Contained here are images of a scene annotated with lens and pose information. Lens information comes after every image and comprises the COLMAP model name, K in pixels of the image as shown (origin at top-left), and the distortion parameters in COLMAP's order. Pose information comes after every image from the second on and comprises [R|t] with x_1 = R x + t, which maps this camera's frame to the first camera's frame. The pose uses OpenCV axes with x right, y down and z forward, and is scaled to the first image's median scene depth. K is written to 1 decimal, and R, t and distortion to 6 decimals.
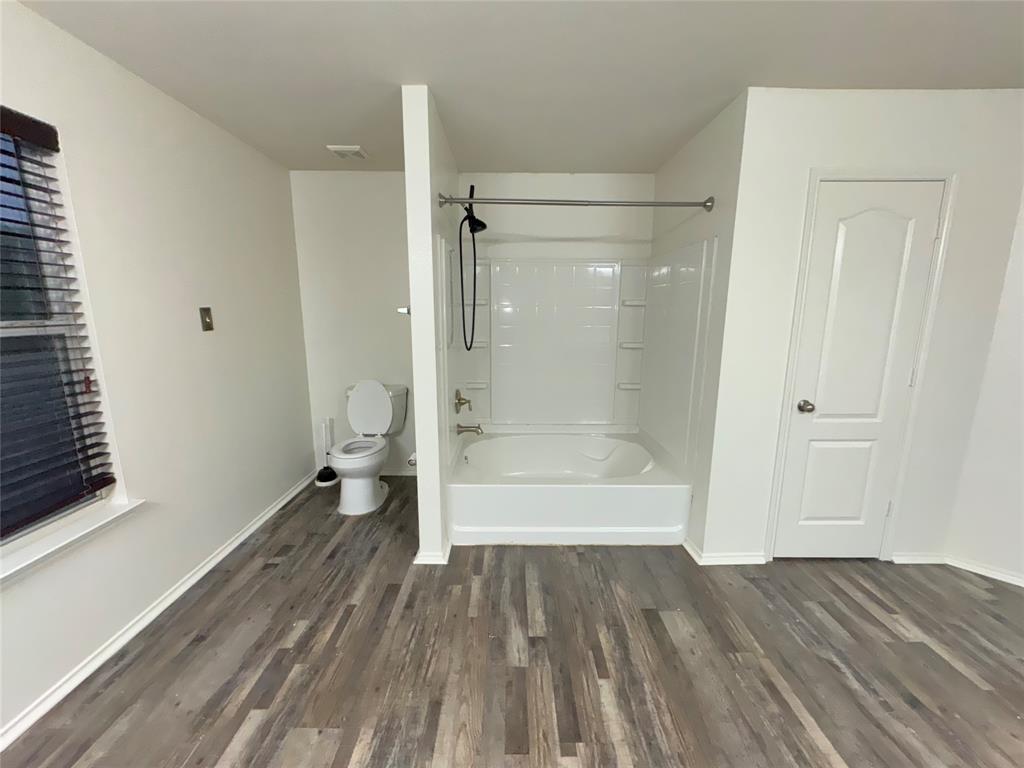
lens RADIAL K [[406.7, 0, 511.3], [0, 406.7, 382.5], [0, 0, 1]] dist [-0.001363, 0.000165]
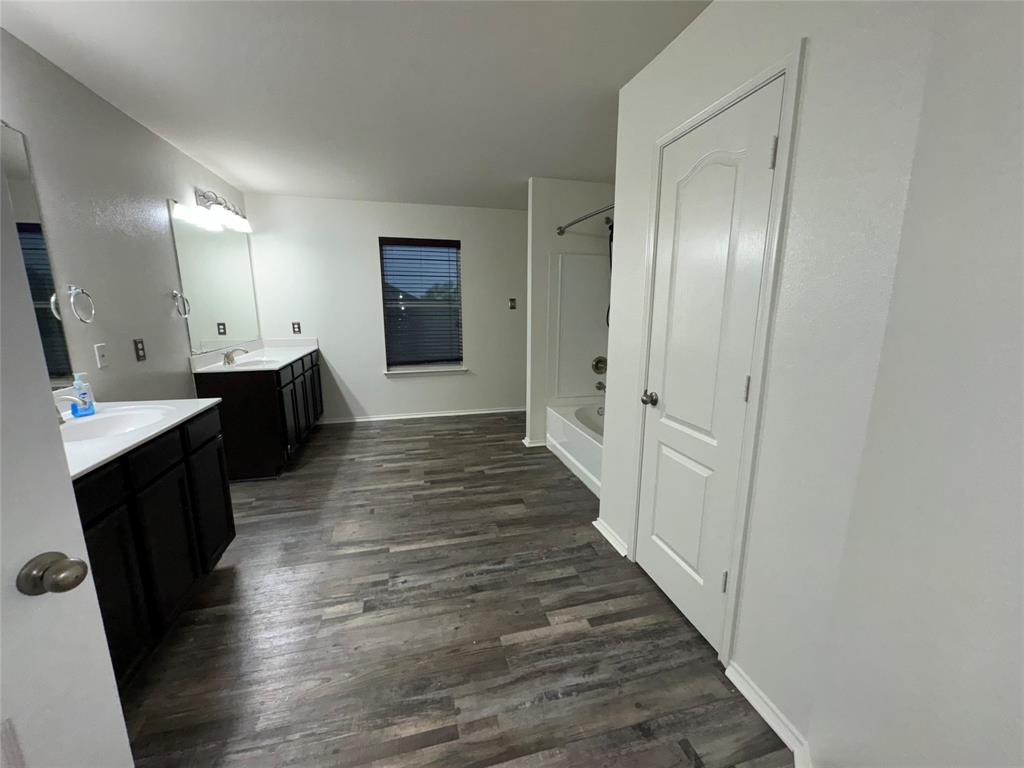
lens RADIAL K [[406.7, 0, 511.3], [0, 406.7, 382.5], [0, 0, 1]] dist [-0.001363, 0.000165]
pose [[0.252236, 0.182367, -0.950326, 1.808450], [-0.174117, 0.974605, 0.140812, -0.060504], [0.951872, 0.129950, 0.277583, 0.550406]]
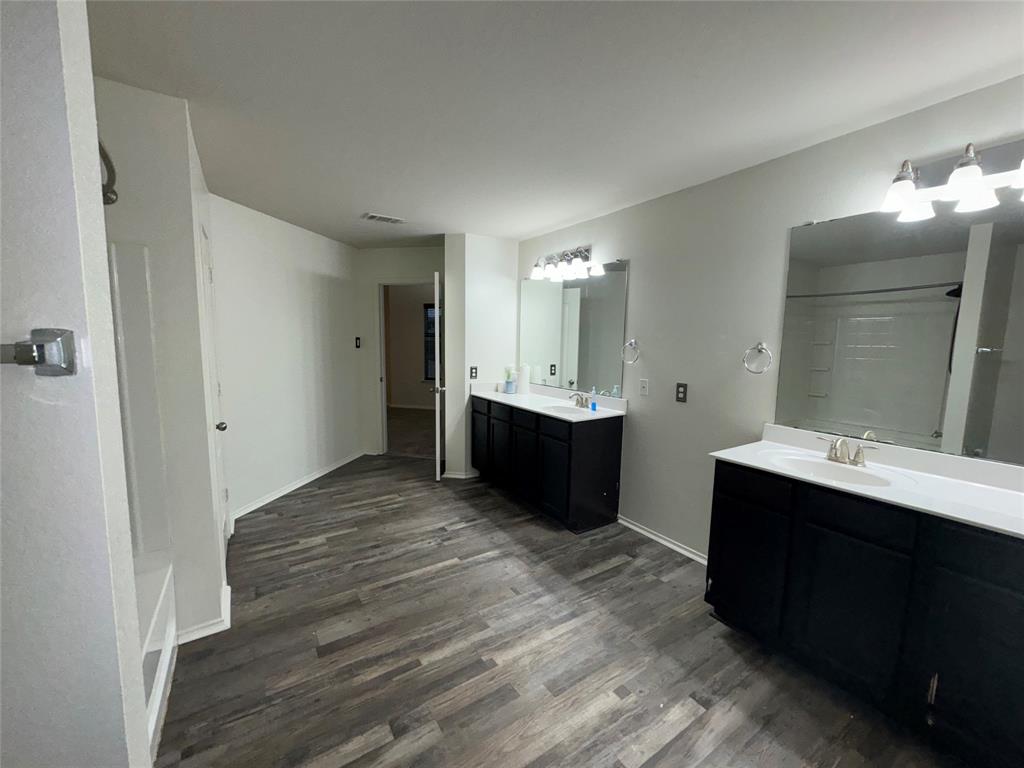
lens RADIAL K [[406.7, 0, 511.3], [0, 406.7, 382.5], [0, 0, 1]] dist [-0.001363, 0.000165]
pose [[-0.546108, -0.099861, 0.831741, -0.697298], [0.133692, 0.969755, 0.204211, -0.204720], [-0.826978, 0.222719, -0.516240, 1.076077]]
